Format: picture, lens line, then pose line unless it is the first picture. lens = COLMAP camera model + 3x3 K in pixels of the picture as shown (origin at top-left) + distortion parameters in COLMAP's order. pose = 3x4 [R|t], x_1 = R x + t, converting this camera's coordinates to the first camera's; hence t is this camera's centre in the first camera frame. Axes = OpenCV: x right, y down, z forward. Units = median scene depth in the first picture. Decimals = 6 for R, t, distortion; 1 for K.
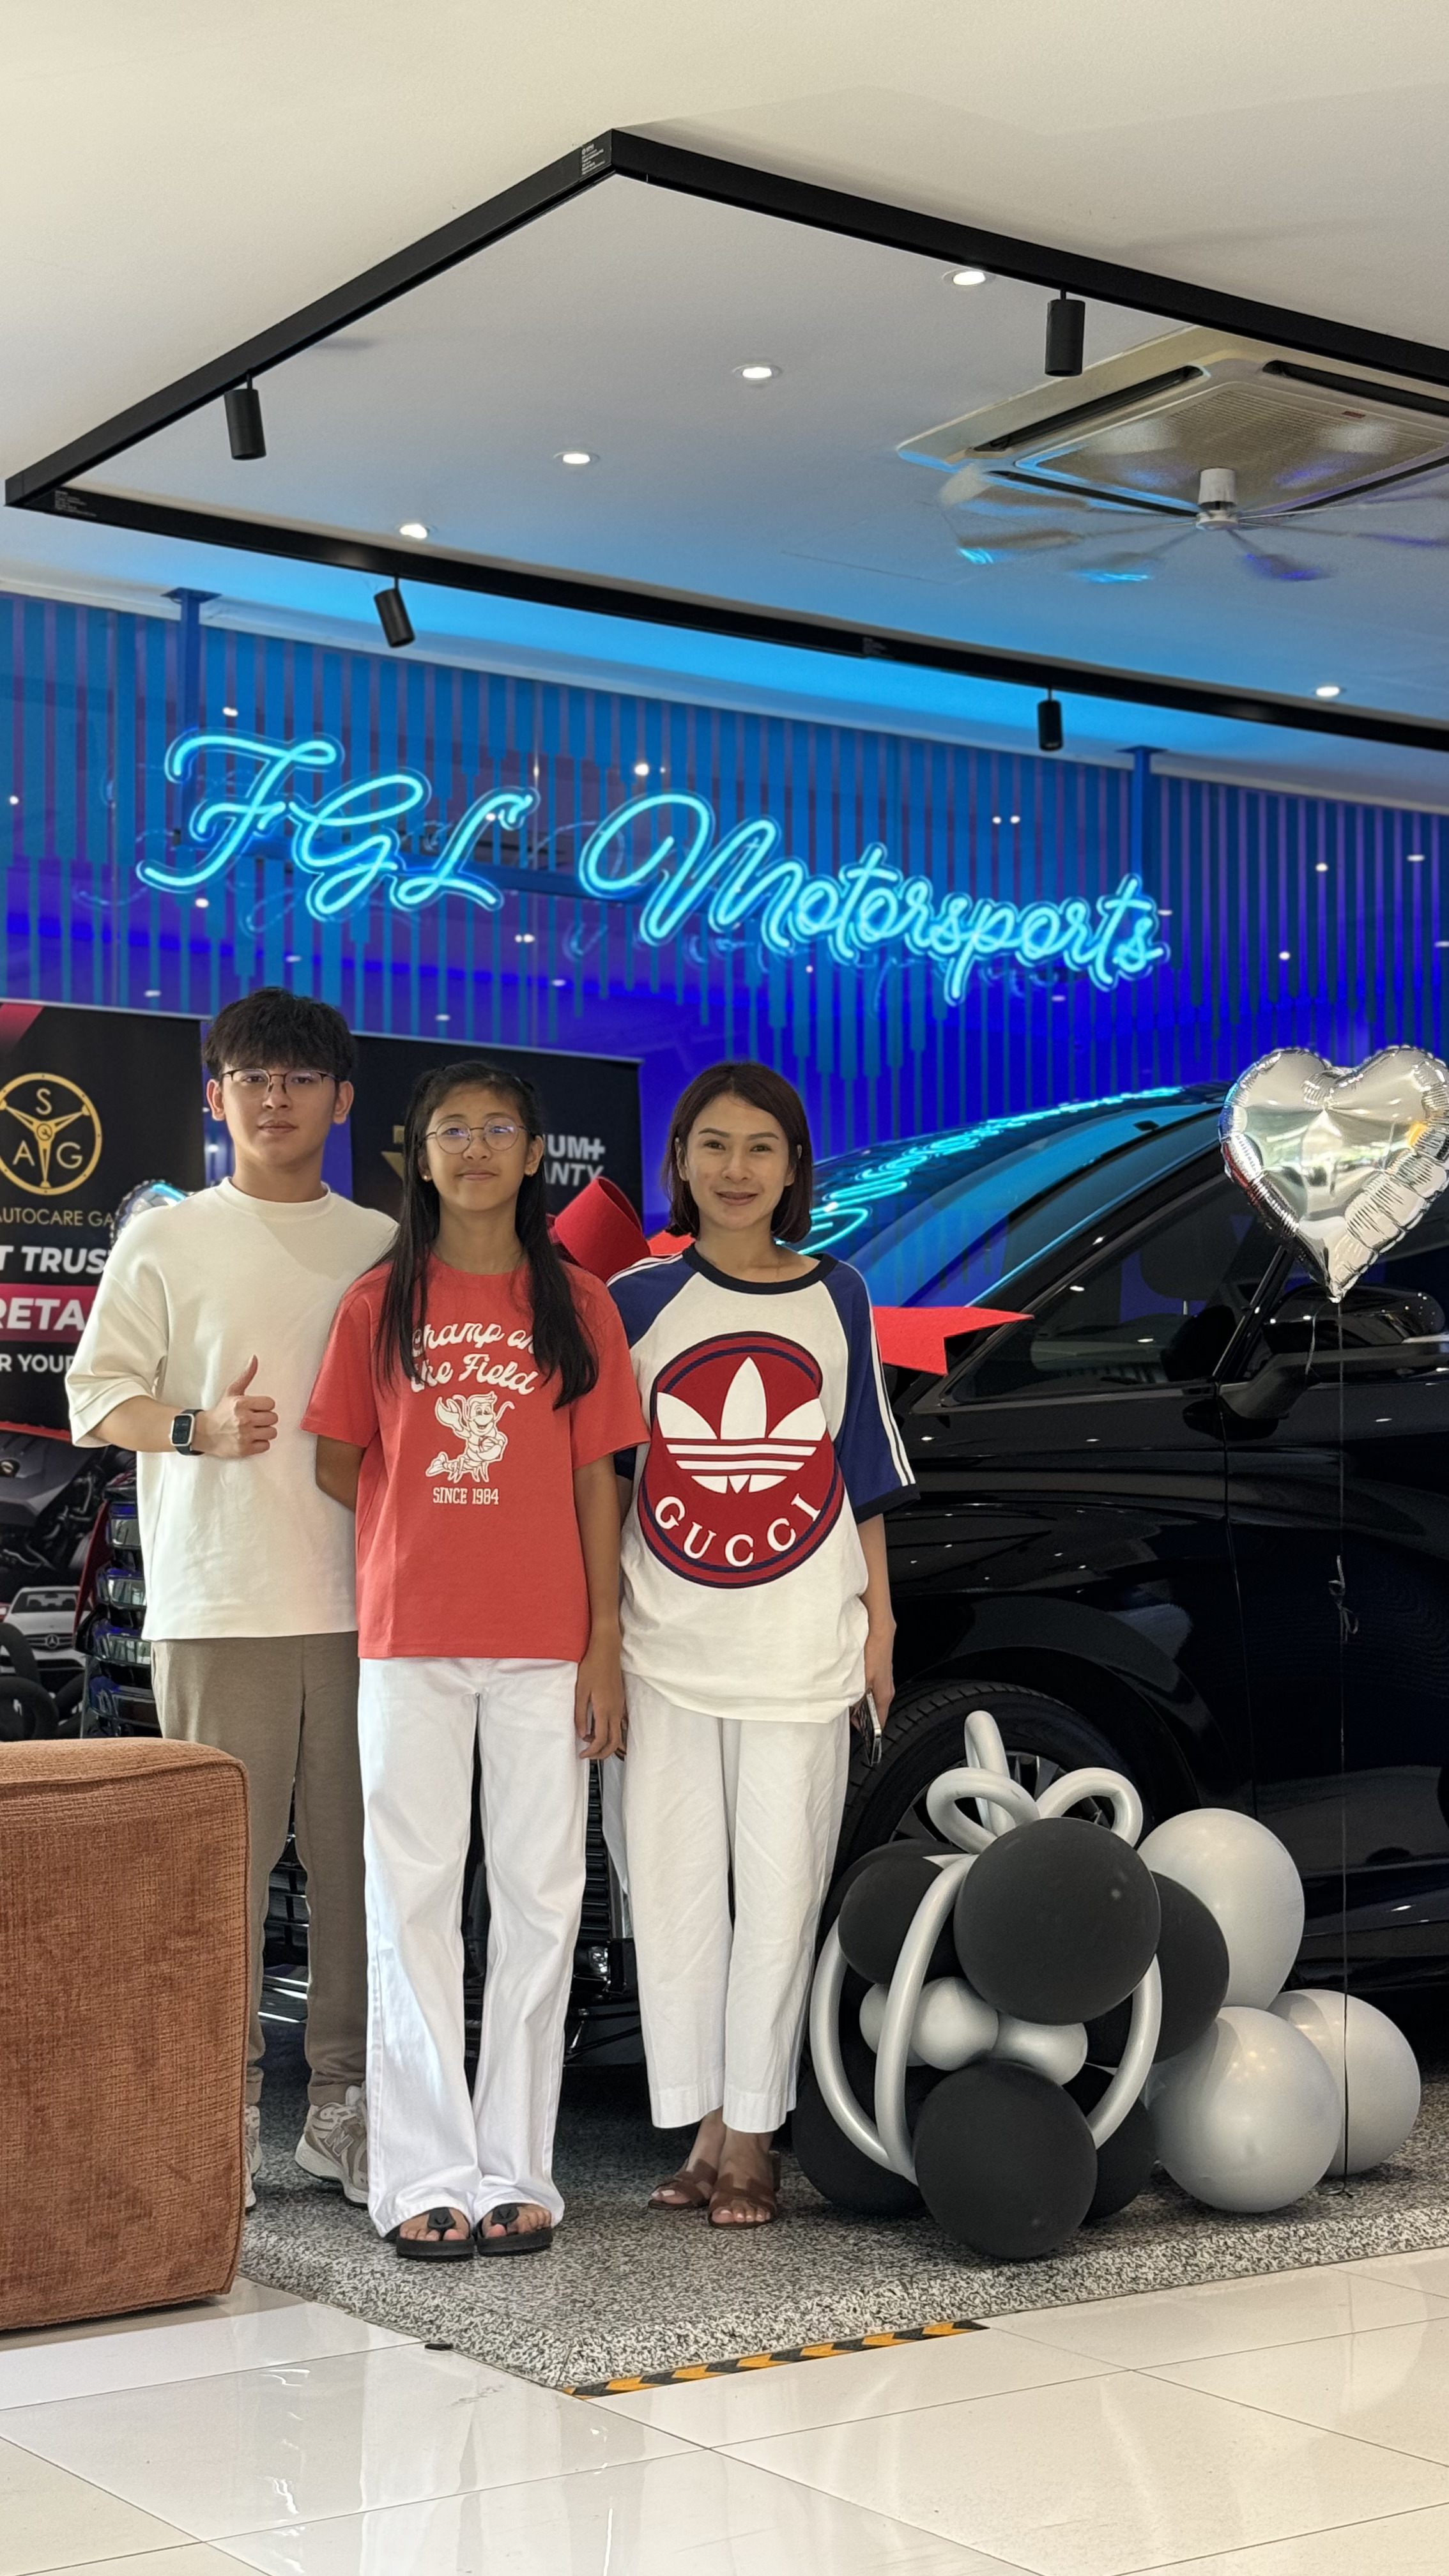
lens RADIAL K [[3601.7, 0, 703.8], [0, 3601.7, 1299.8], [0, 0, 1]] dist [0.105267, 0.000000]
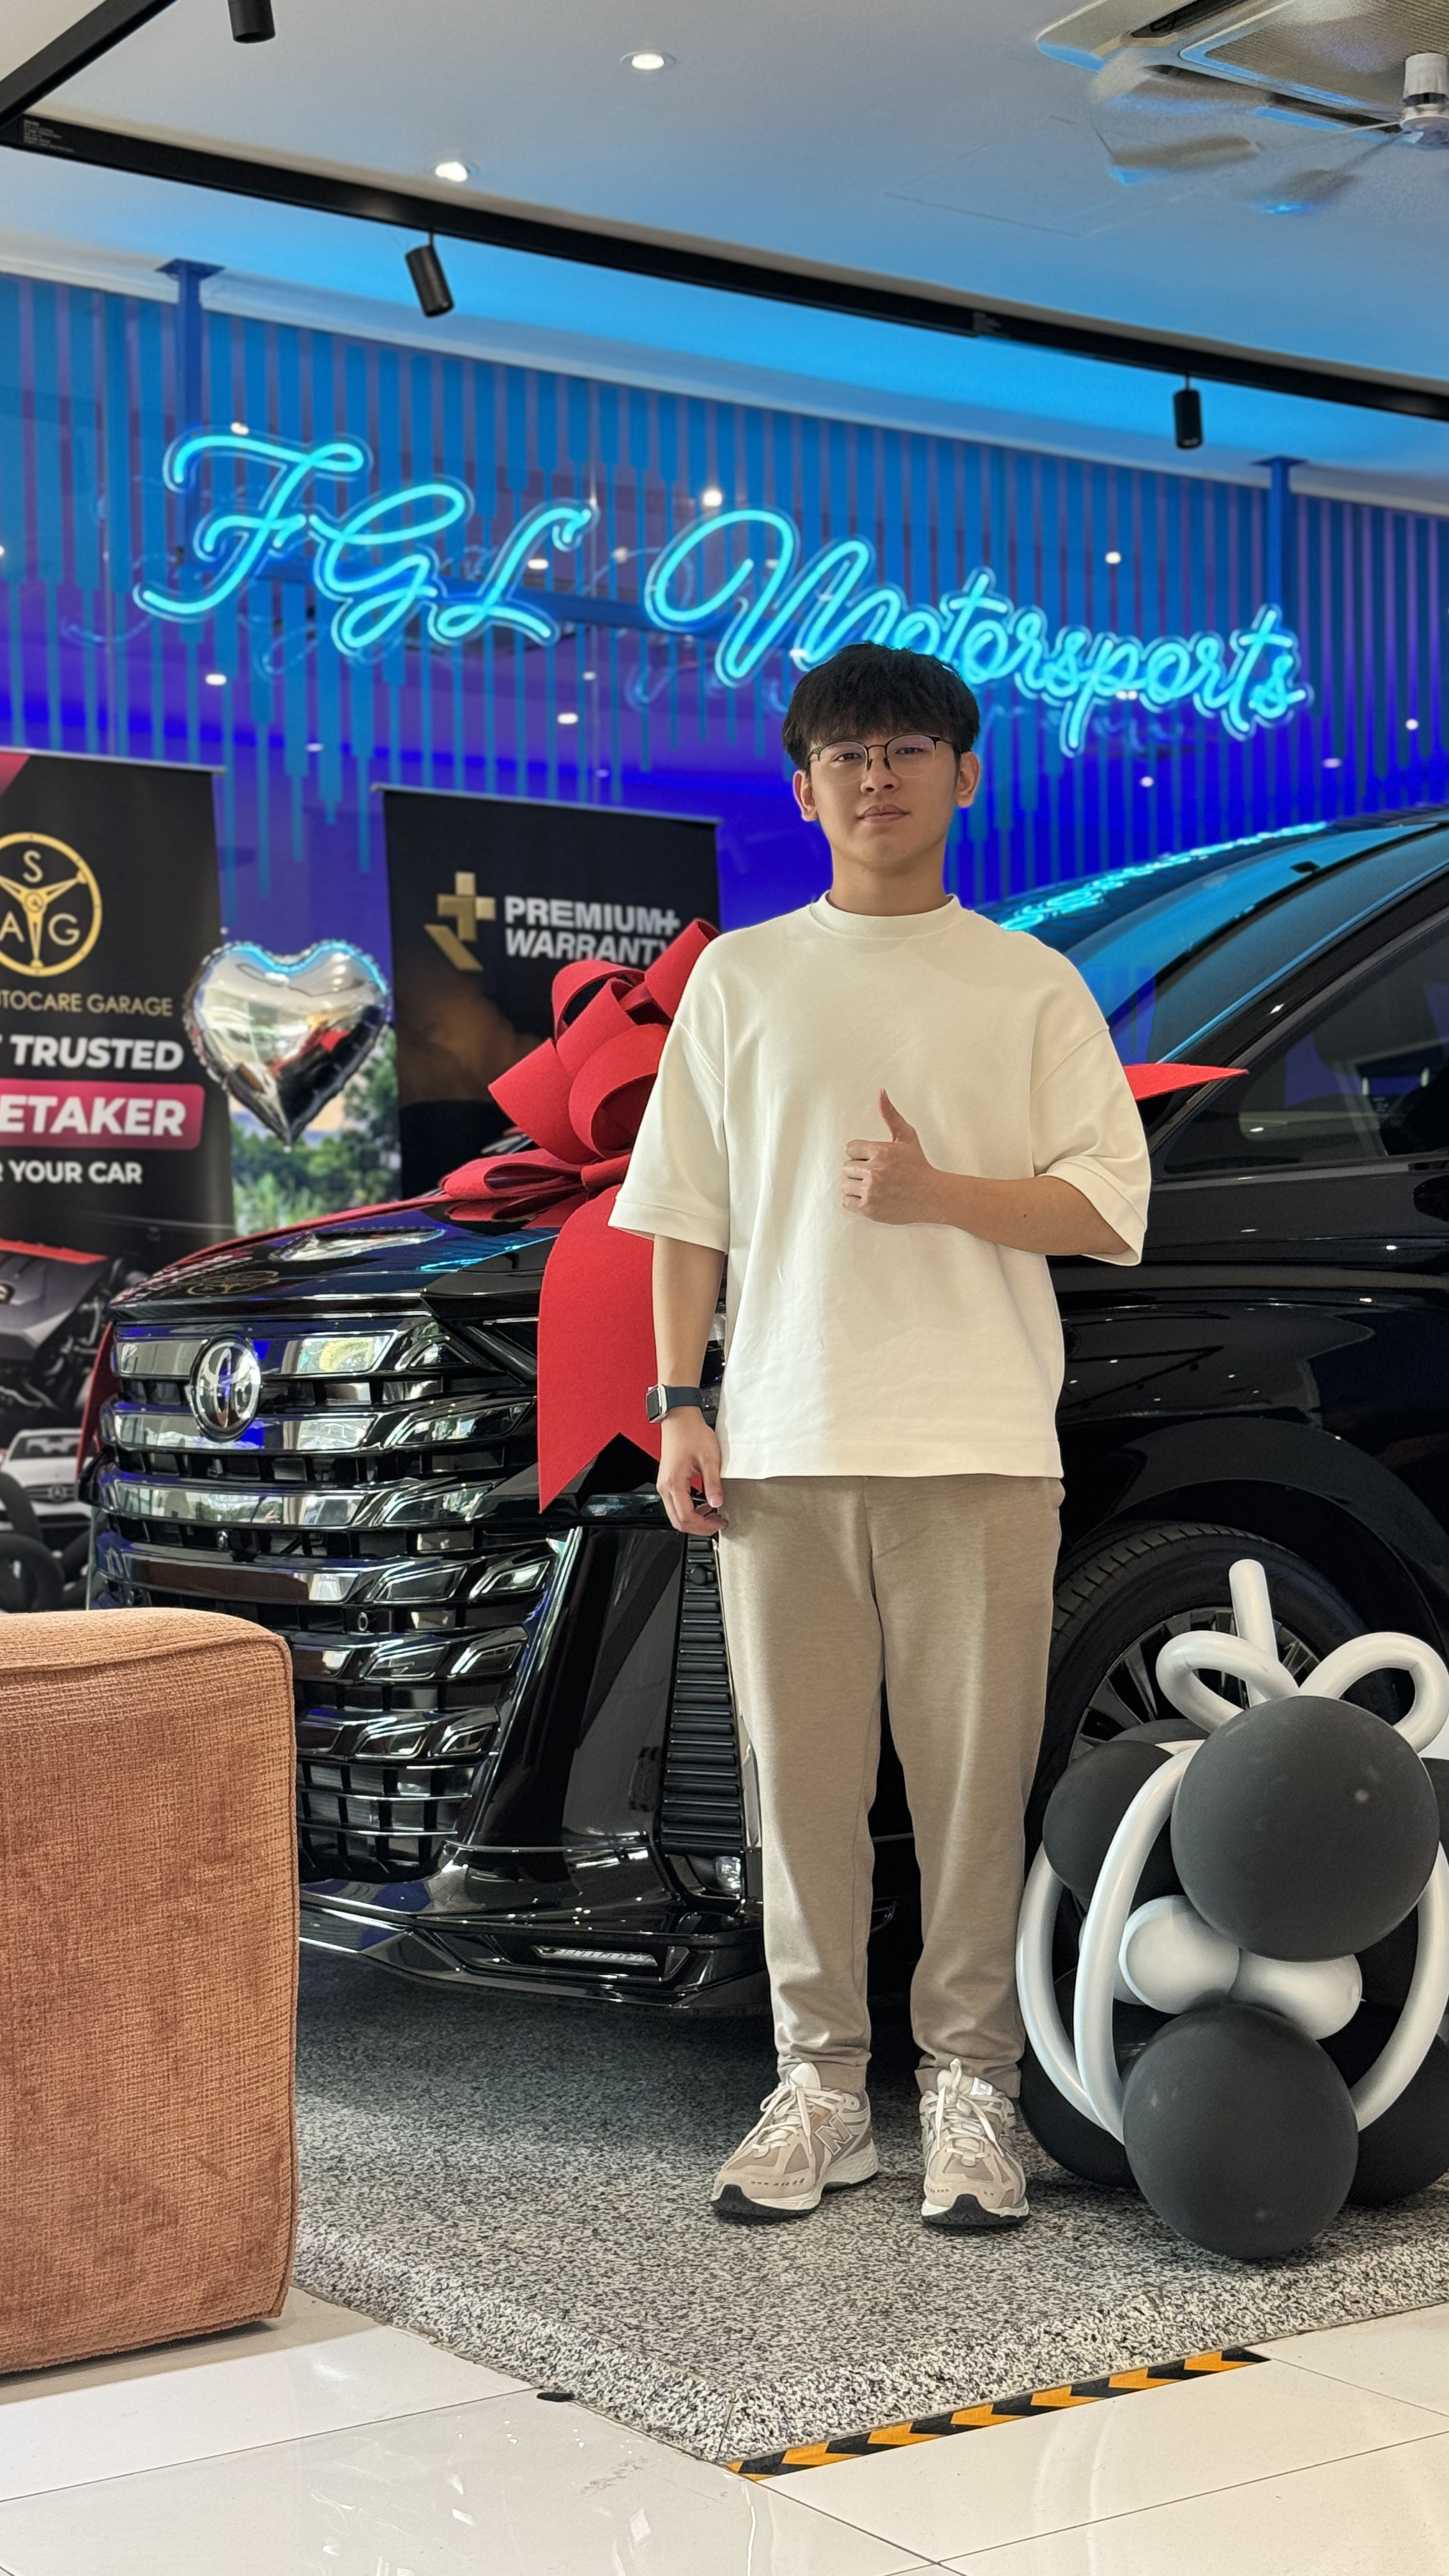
lens RADIAL K [[3608.4, 0, 717.2], [0, 3608.4, 1292.7], [0, 0, 1]] dist [0.121526, 0.000000]
pose [[0.999872, -0.015451, -0.004195, -0.017150], [0.015607, 0.999080, 0.039953, 0.013812], [0.003574, -0.040013, 0.999193, 0.129567]]
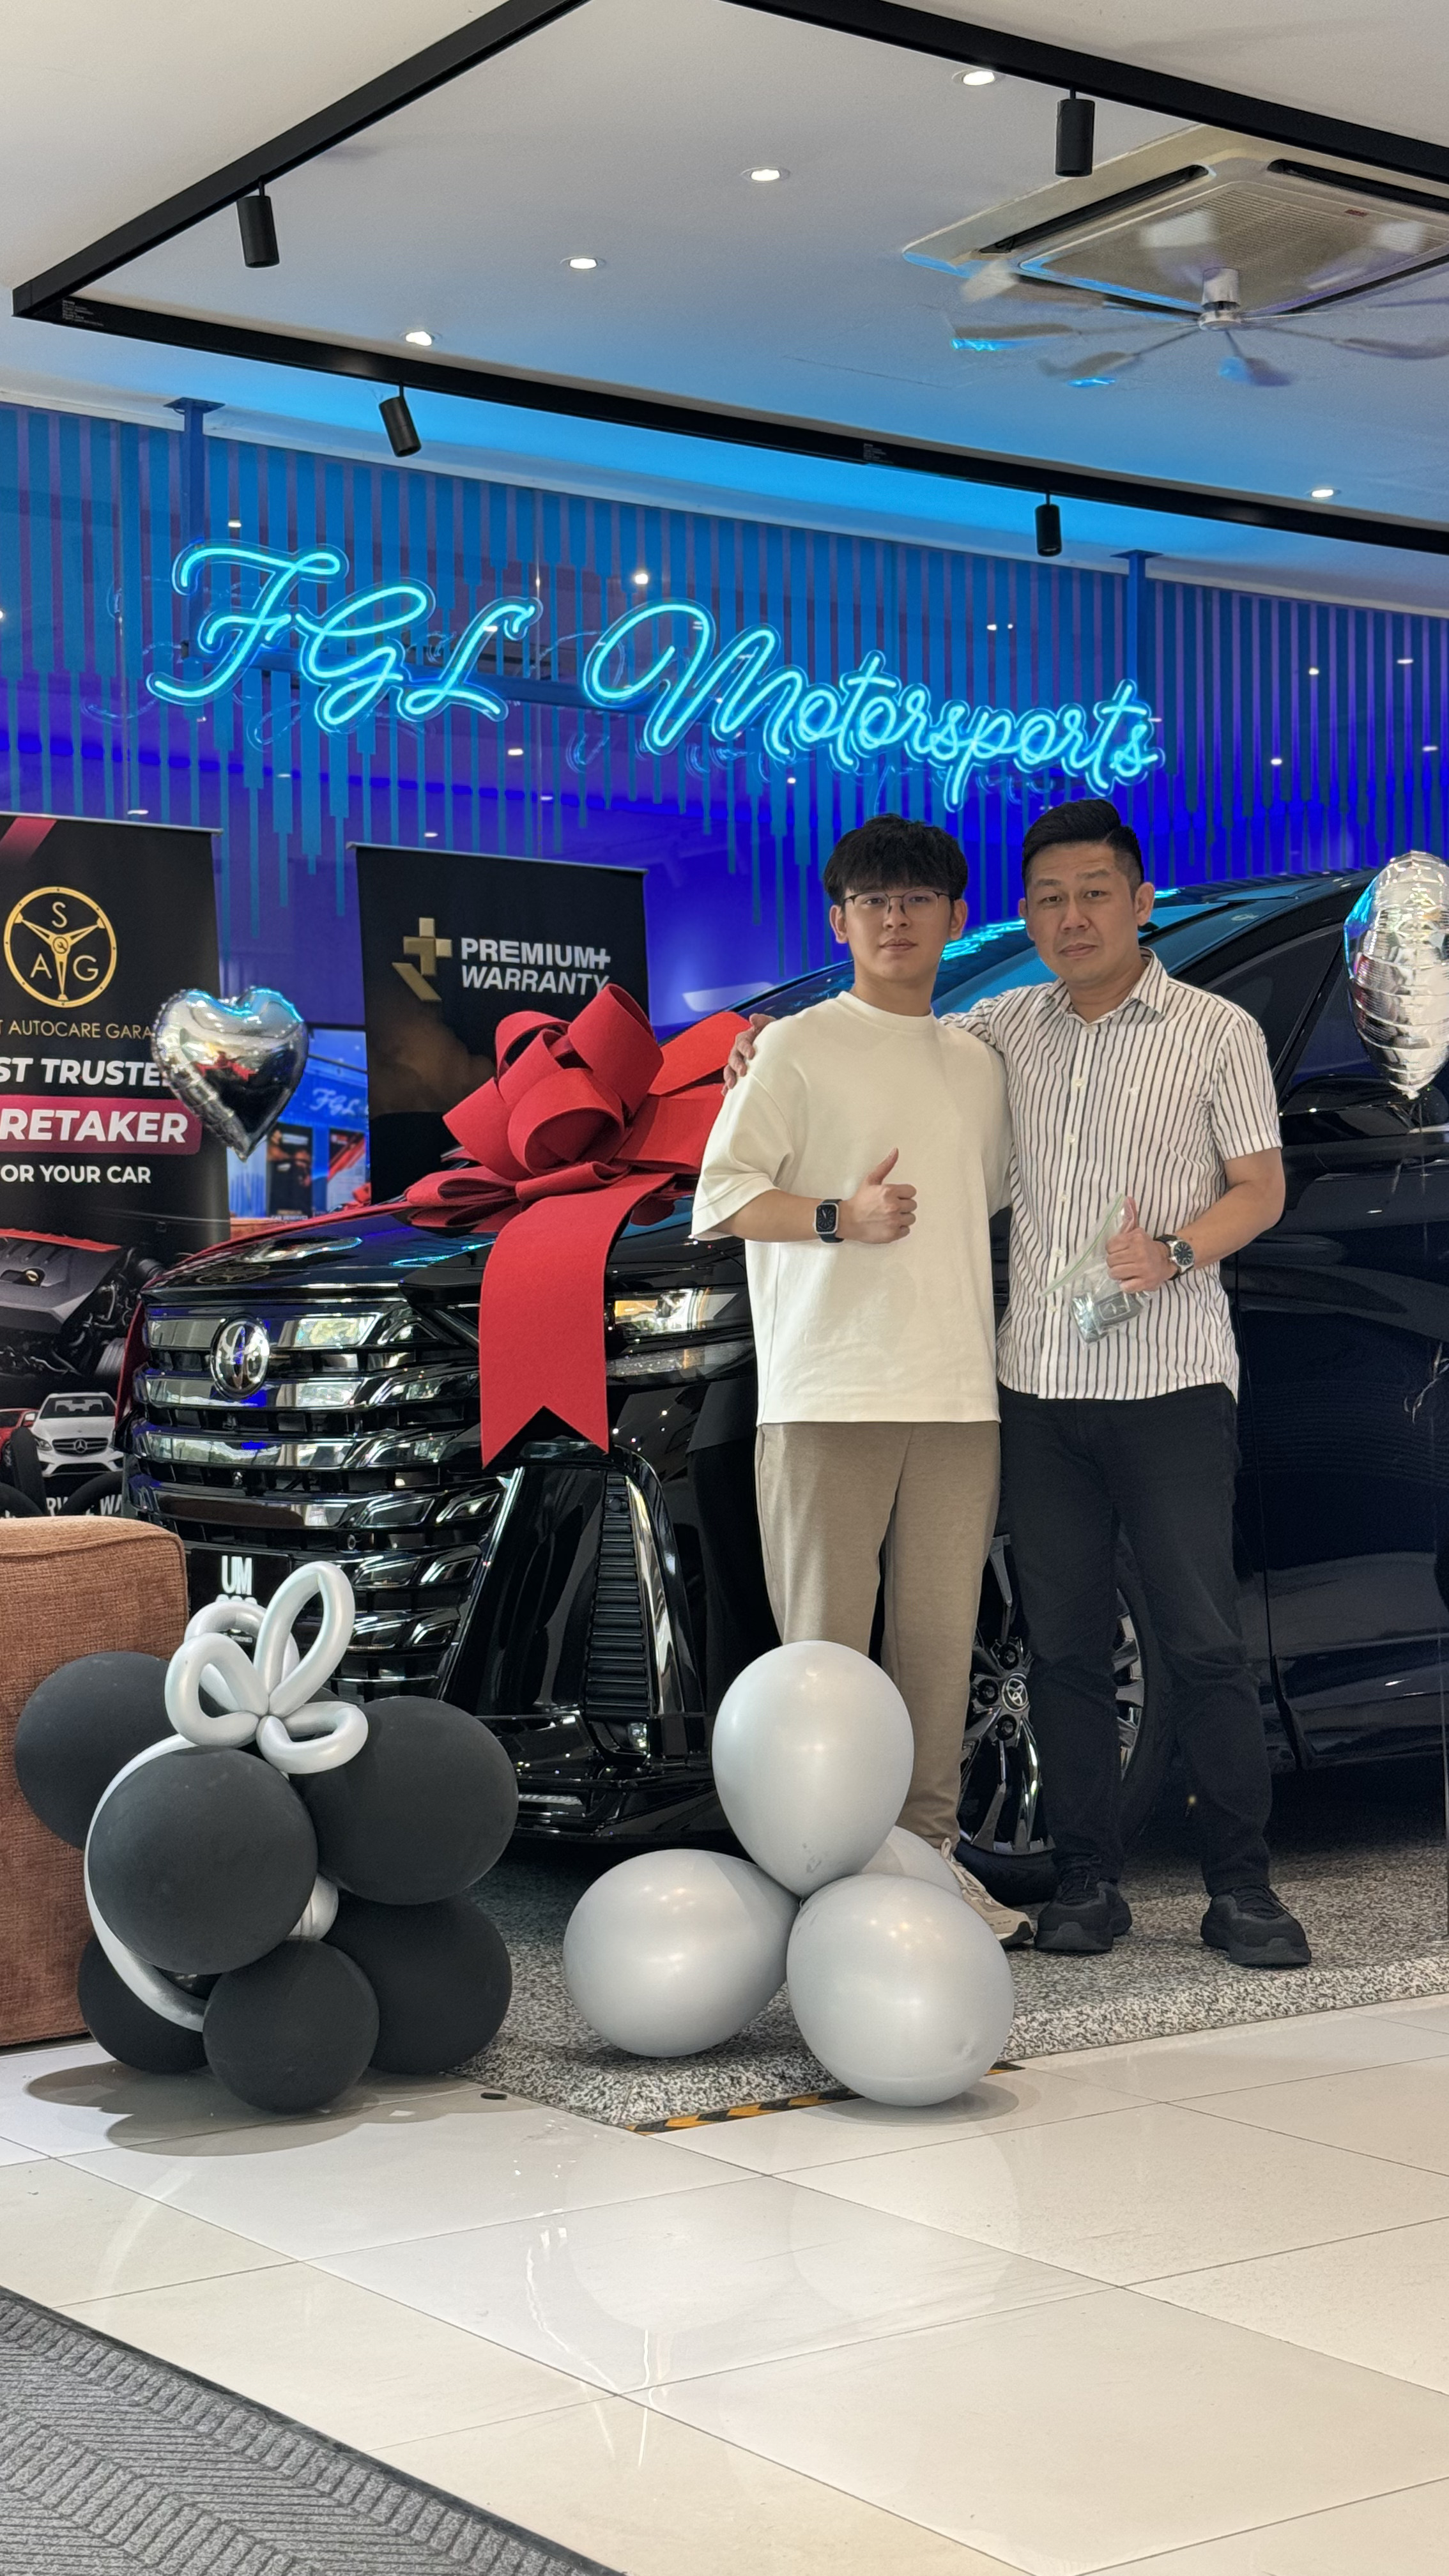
lens RADIAL K [[3601.7, 0, 724.1], [0, 3601.7, 1303.5], [0, 0, 1]] dist [0.105267, 0.000000]
pose [[0.999851, -0.011494, 0.012912, -0.010618], [0.010828, 0.998664, 0.050528, 0.004480], [-0.013475, -0.050381, 0.998639, -0.018109]]
